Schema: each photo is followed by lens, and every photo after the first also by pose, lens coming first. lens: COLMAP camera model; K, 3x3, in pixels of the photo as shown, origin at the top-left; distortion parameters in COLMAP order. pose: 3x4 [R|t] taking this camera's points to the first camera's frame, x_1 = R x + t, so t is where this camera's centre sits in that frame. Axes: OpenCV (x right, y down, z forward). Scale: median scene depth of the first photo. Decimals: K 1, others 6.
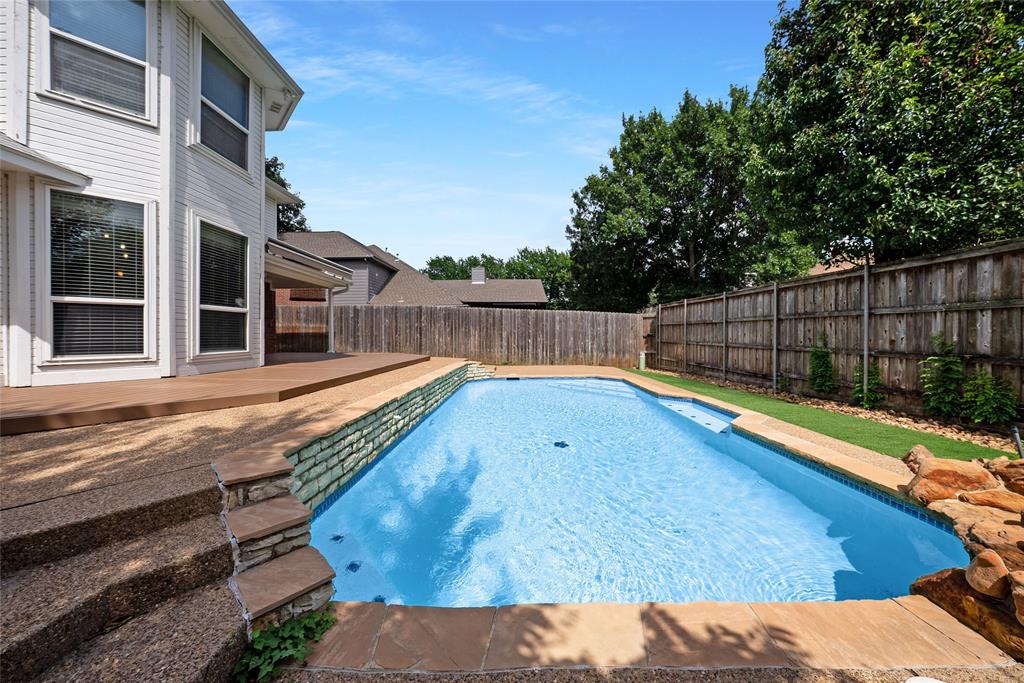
lens RADIAL K [[352.1, 0, 507.4], [0, 352.1, 335.6], [0, 0, 1]] dist [-0.014942, 0.002840]
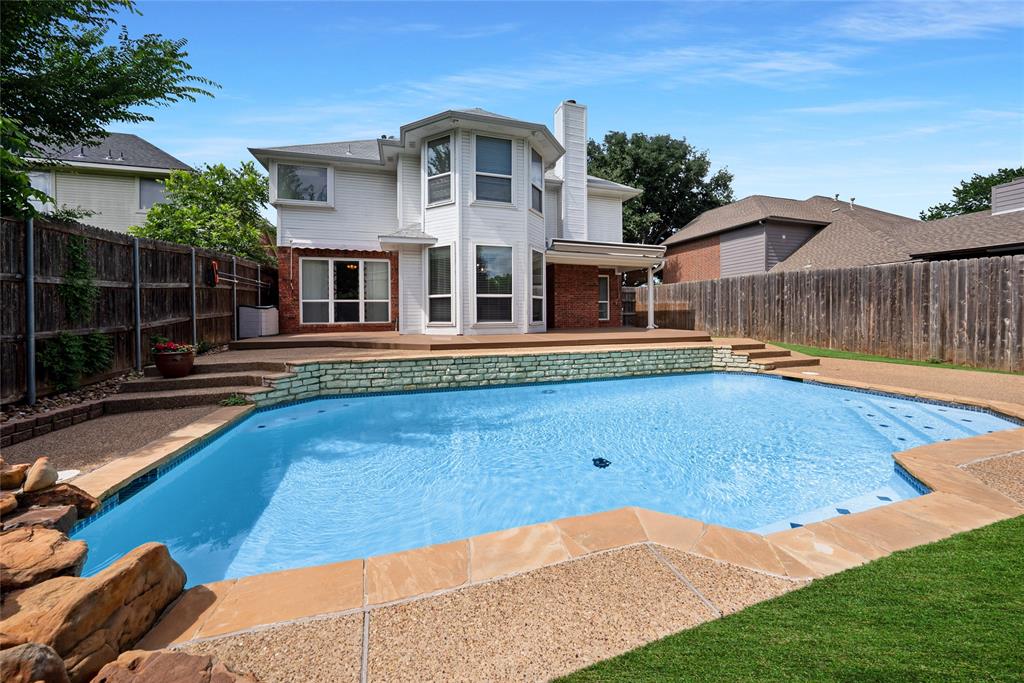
lens RADIAL K [[352.1, 0, 516.5], [0, 352.1, 325.5], [0, 0, 1]] dist [-0.014942, 0.002840]
pose [[0.303813, 0.031089, -0.952224, 0.938838], [0.003779, 0.999420, 0.033836, 0.007861], [0.952724, -0.013878, 0.303520, 0.719930]]
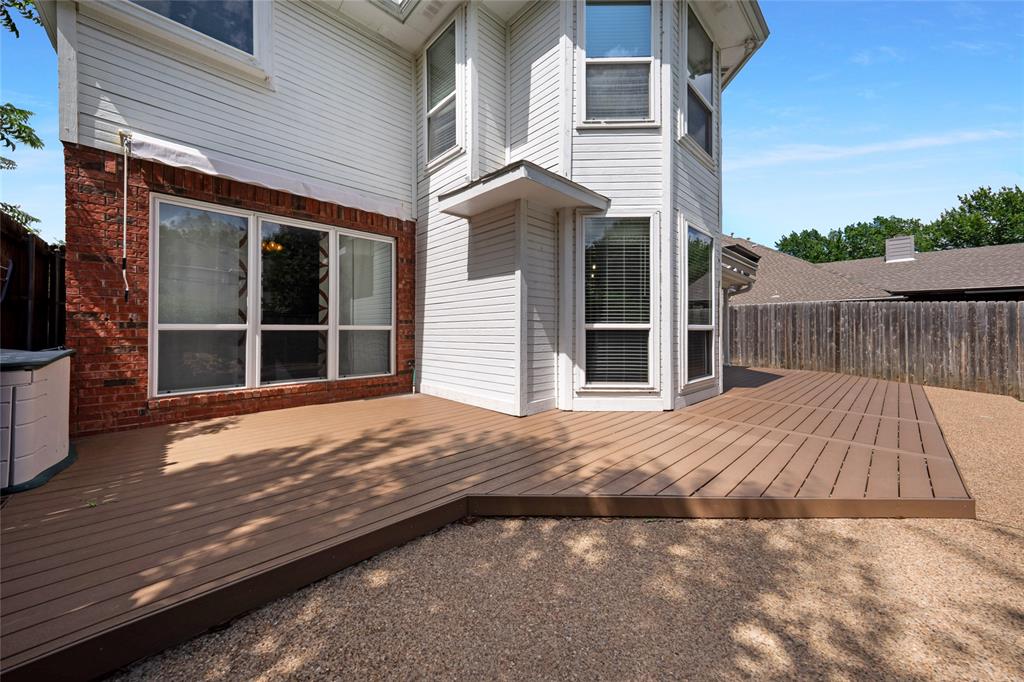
lens RADIAL K [[352.1, 0, 509.6], [0, 352.1, 336.2], [0, 0, 1]] dist [-0.014942, 0.002840]
pose [[0.690888, 0.018300, -0.722730, -0.619189], [-0.006865, 0.999801, 0.018753, -0.082102], [0.722929, -0.007995, 0.690876, 0.105125]]
